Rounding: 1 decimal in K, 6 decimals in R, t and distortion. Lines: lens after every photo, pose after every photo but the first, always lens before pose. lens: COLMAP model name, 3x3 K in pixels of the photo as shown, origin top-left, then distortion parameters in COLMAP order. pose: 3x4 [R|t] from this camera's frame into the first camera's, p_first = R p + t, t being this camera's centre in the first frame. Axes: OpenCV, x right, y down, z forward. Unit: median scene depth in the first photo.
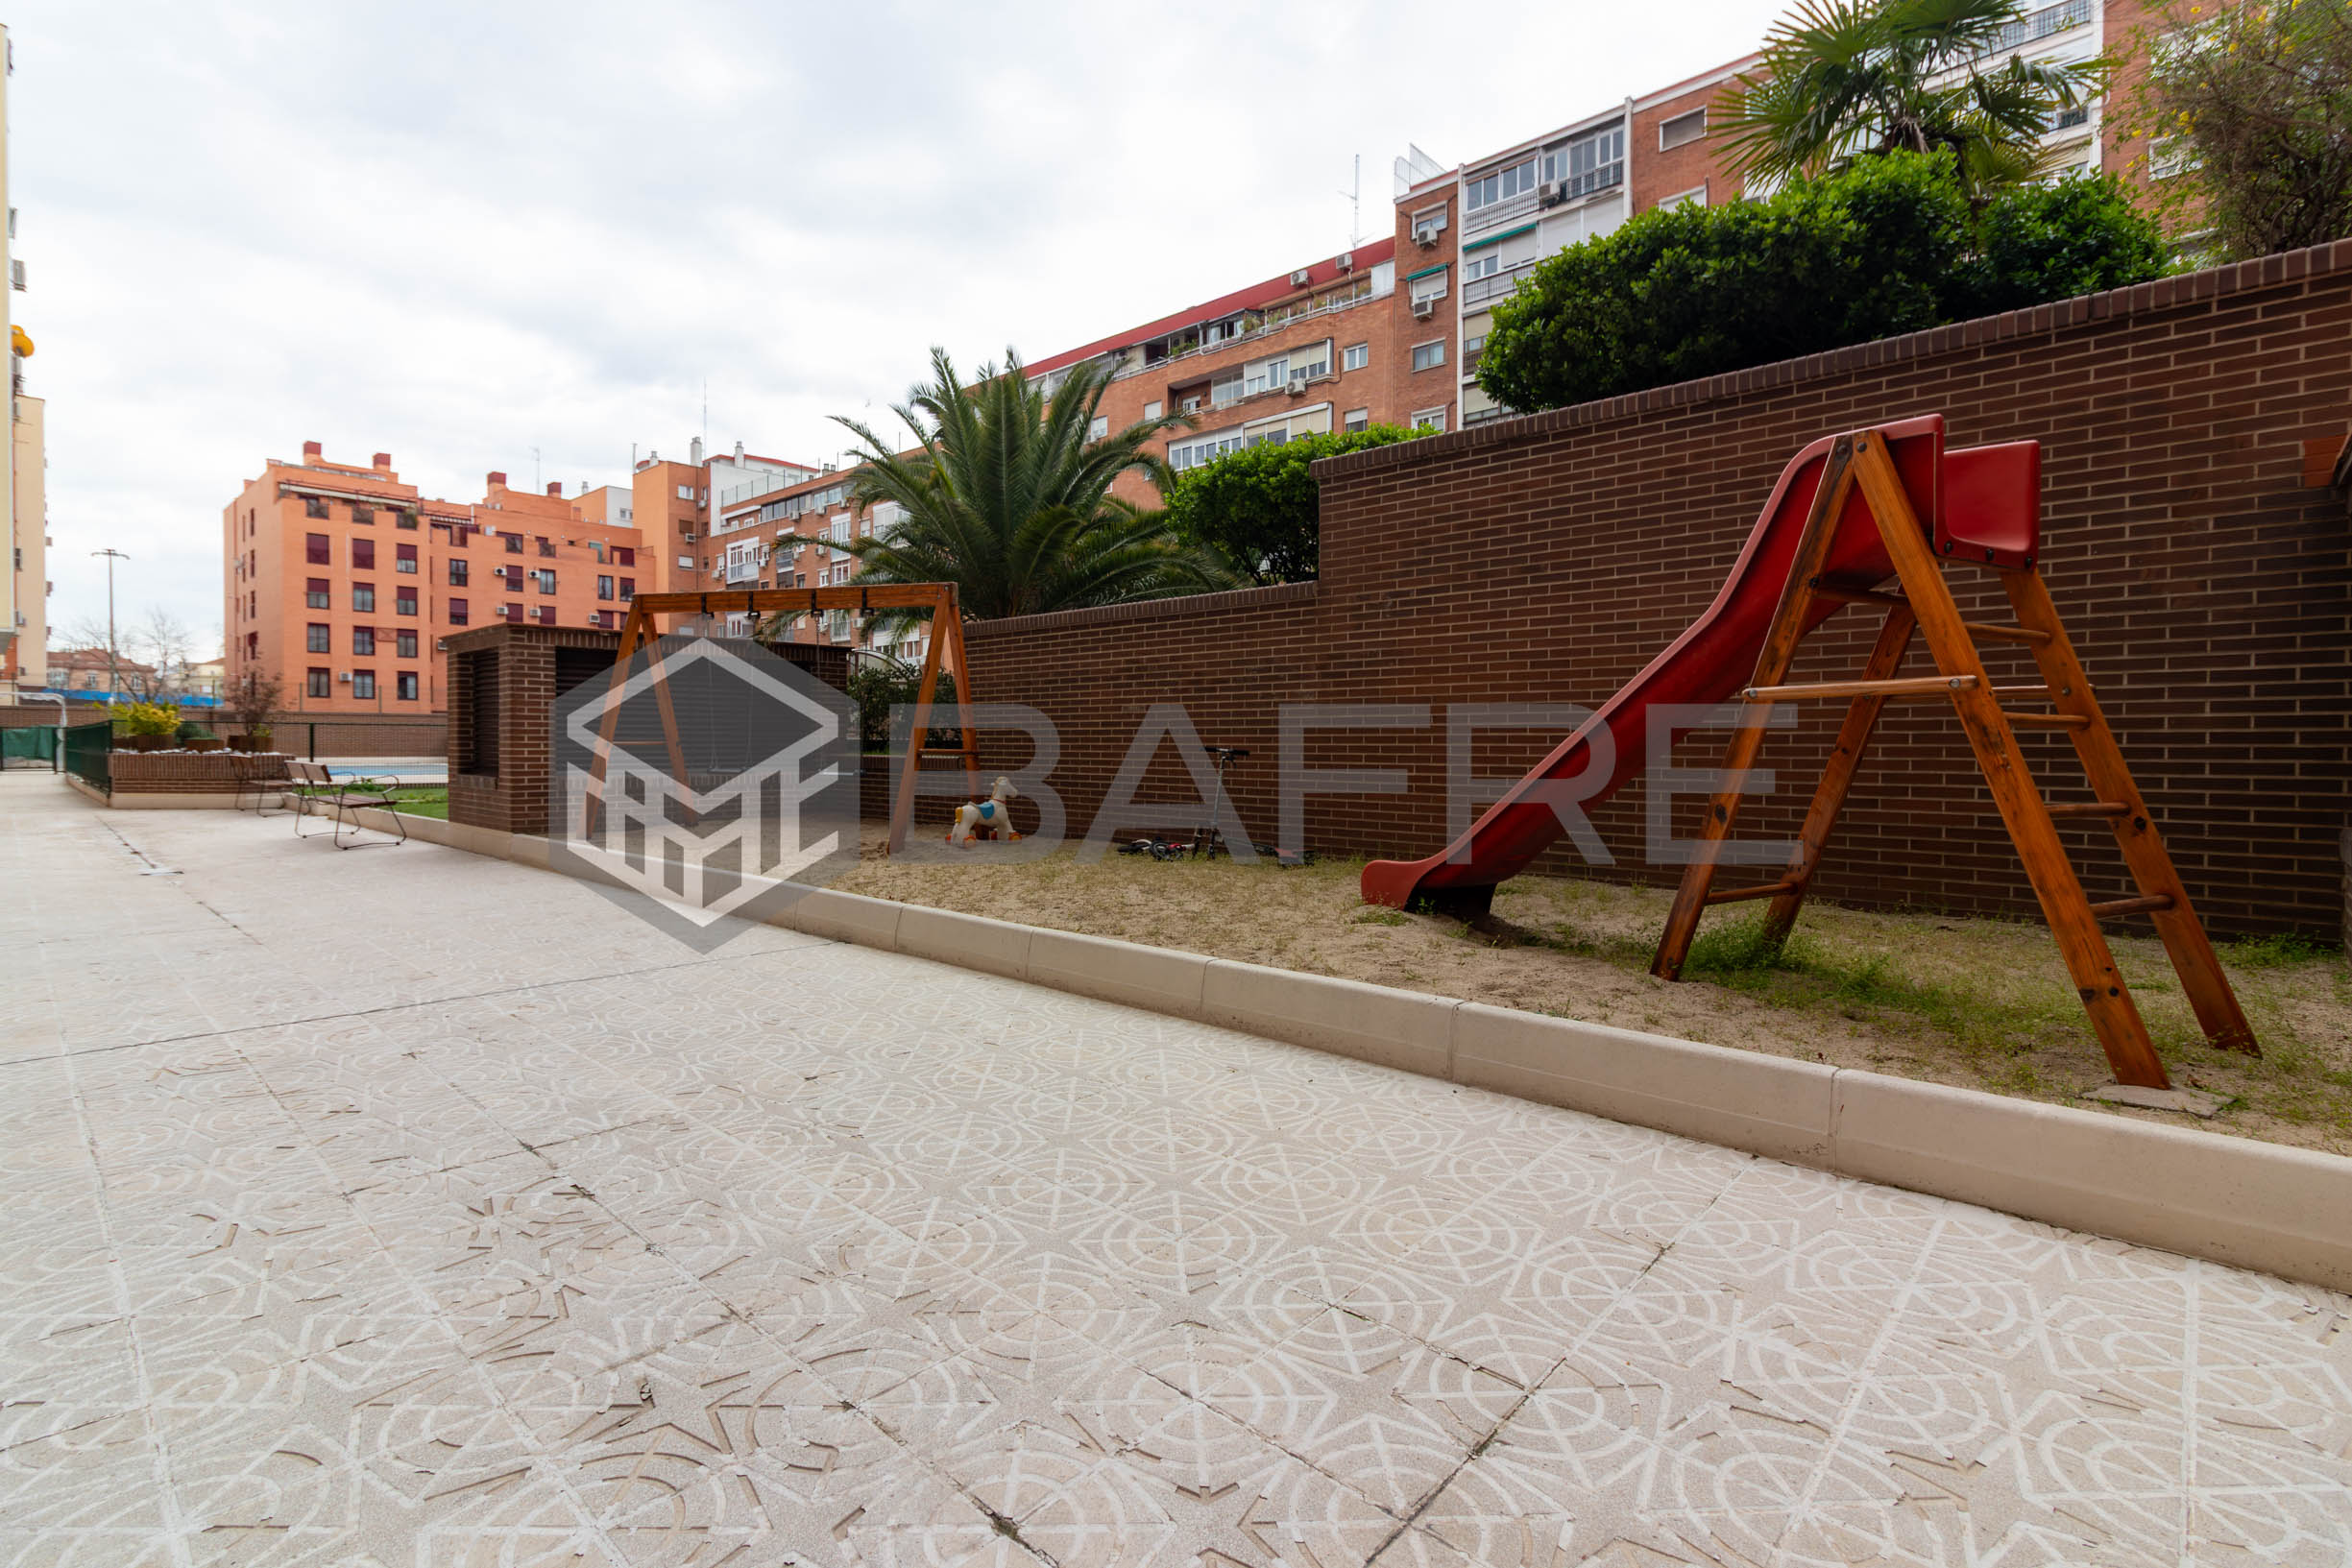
lens RADIAL K [[1130.7, 0, 1183.7], [0, 1130.7, 773.0], [0, 0, 1]] dist [0.026172, 0.001568]
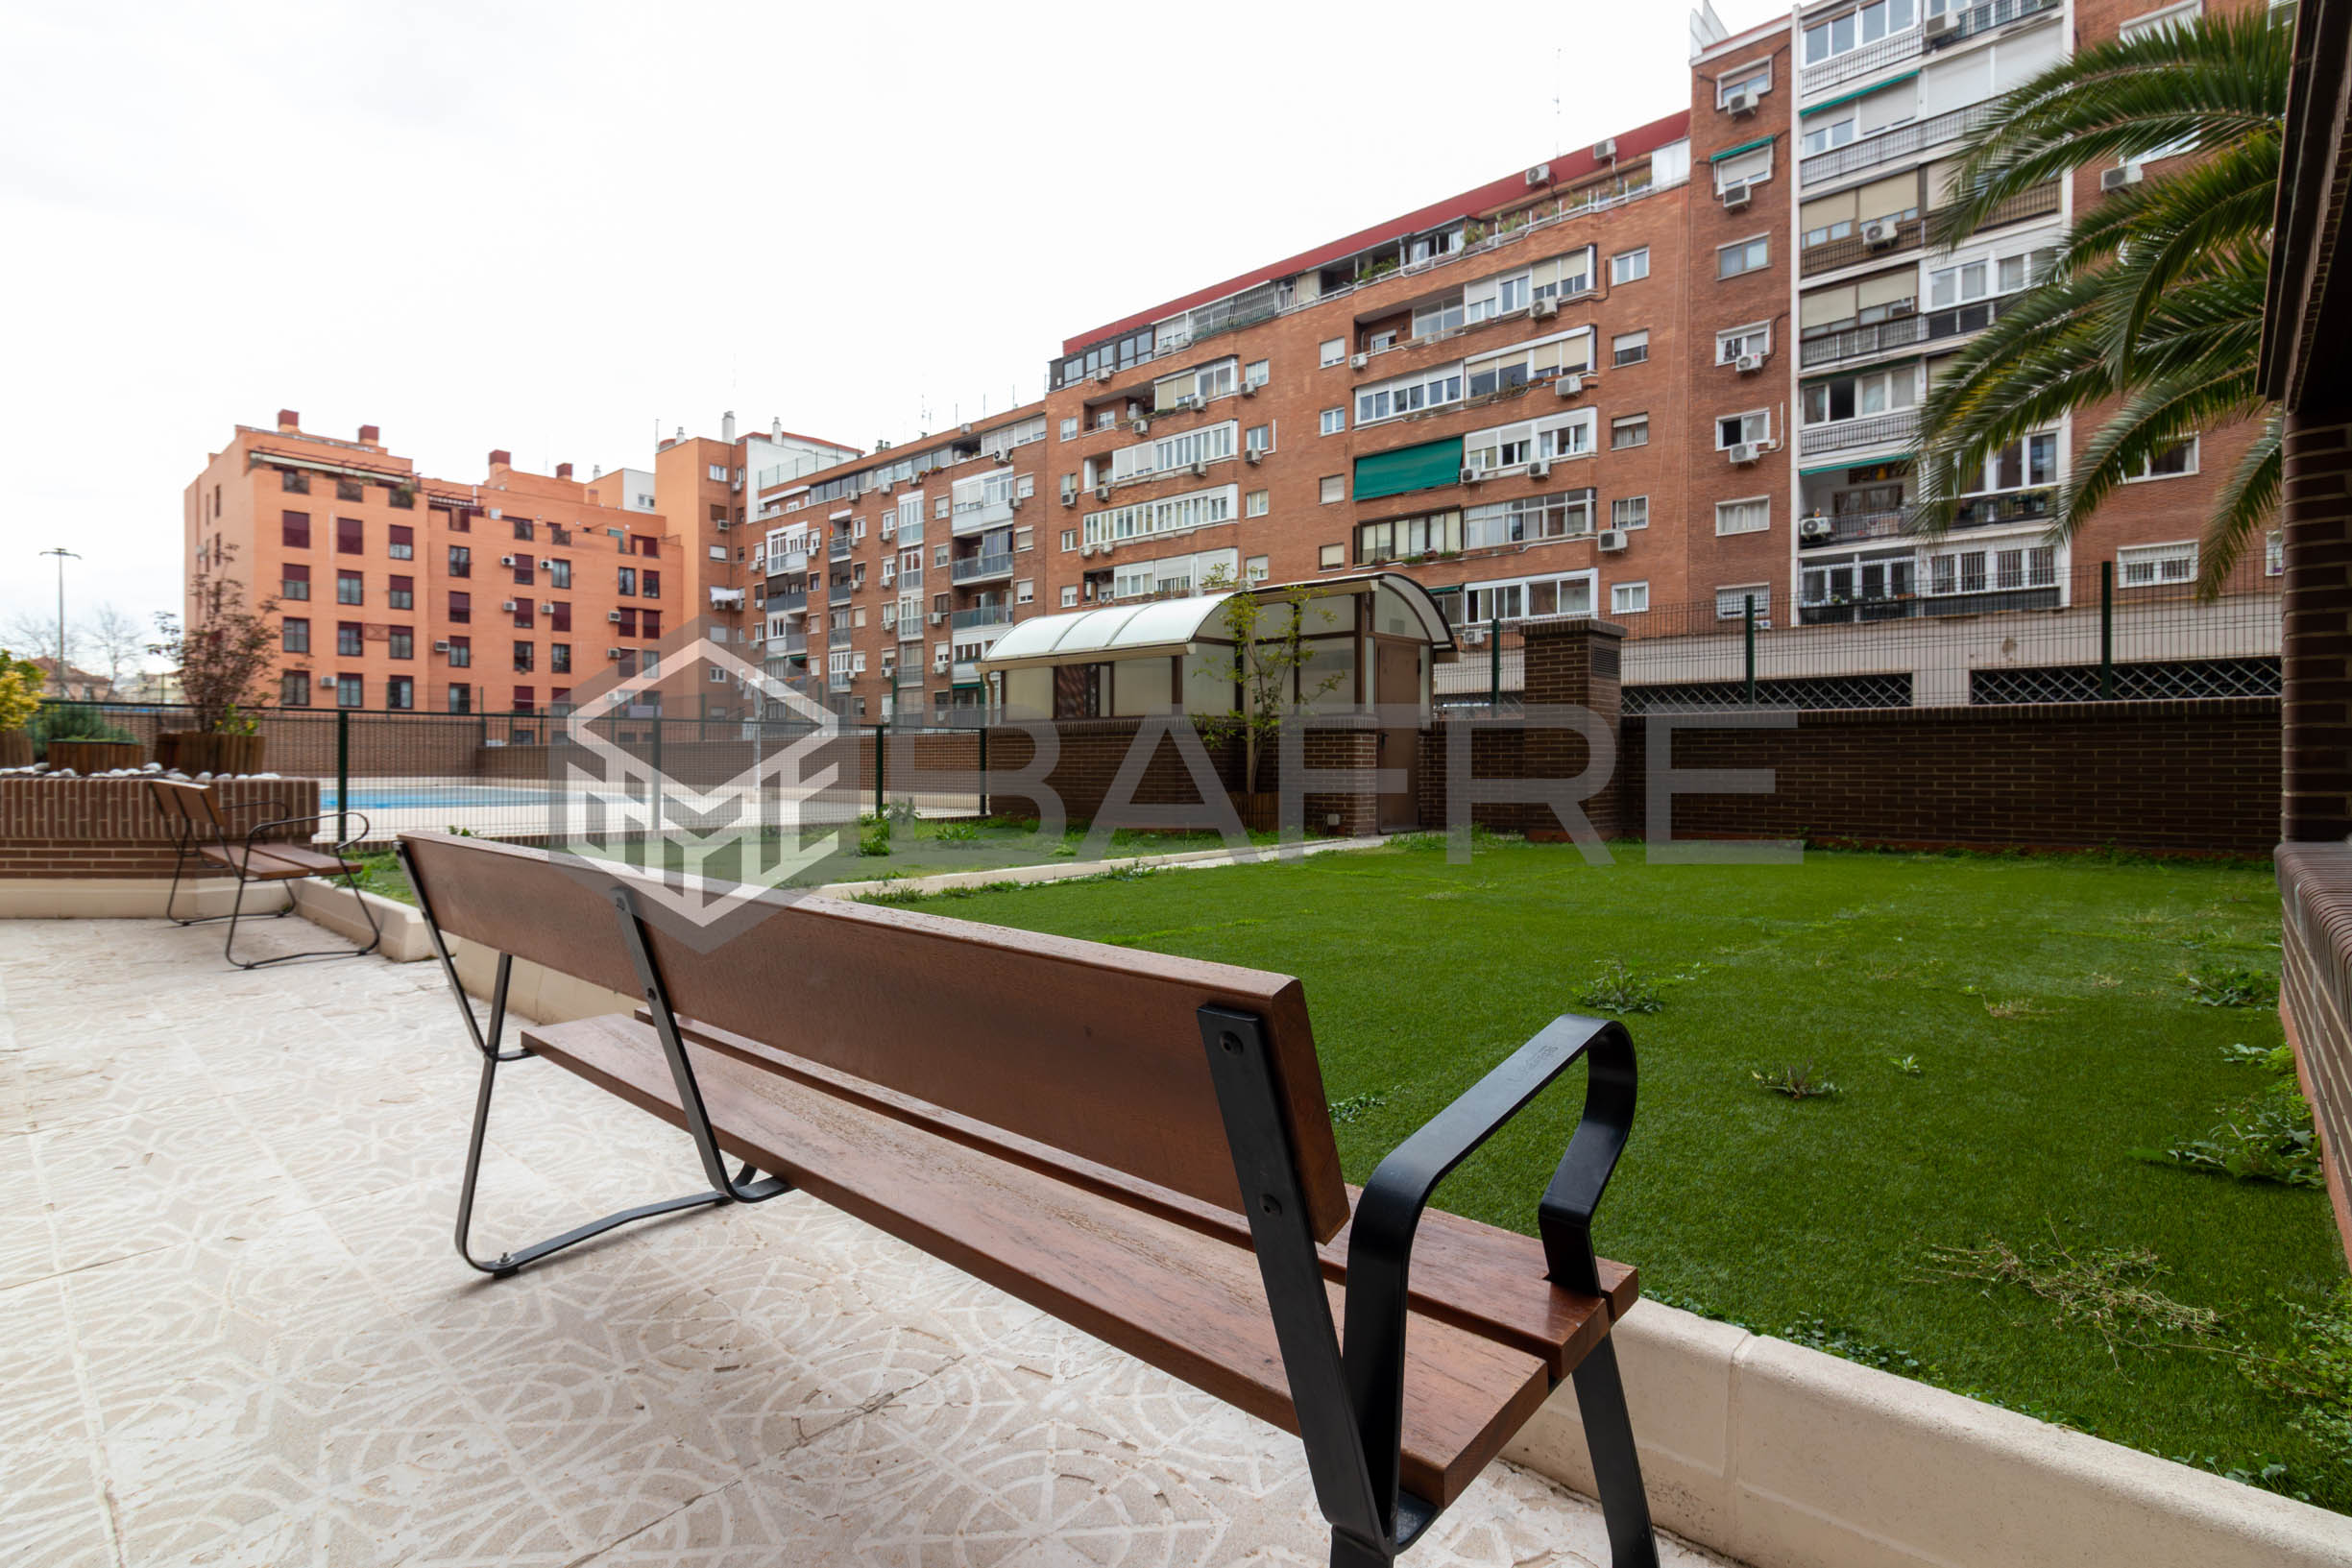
lens RADIAL K [[1130.7, 0, 1168.9], [0, 1130.7, 778.5], [0, 0, 1]] dist [0.026172, 0.001568]
pose [[0.999937, -0.001092, 0.011157, -0.122605], [0.001210, 0.999943, -0.010590, -0.002976], [-0.011145, 0.010602, 0.999882, 0.151578]]
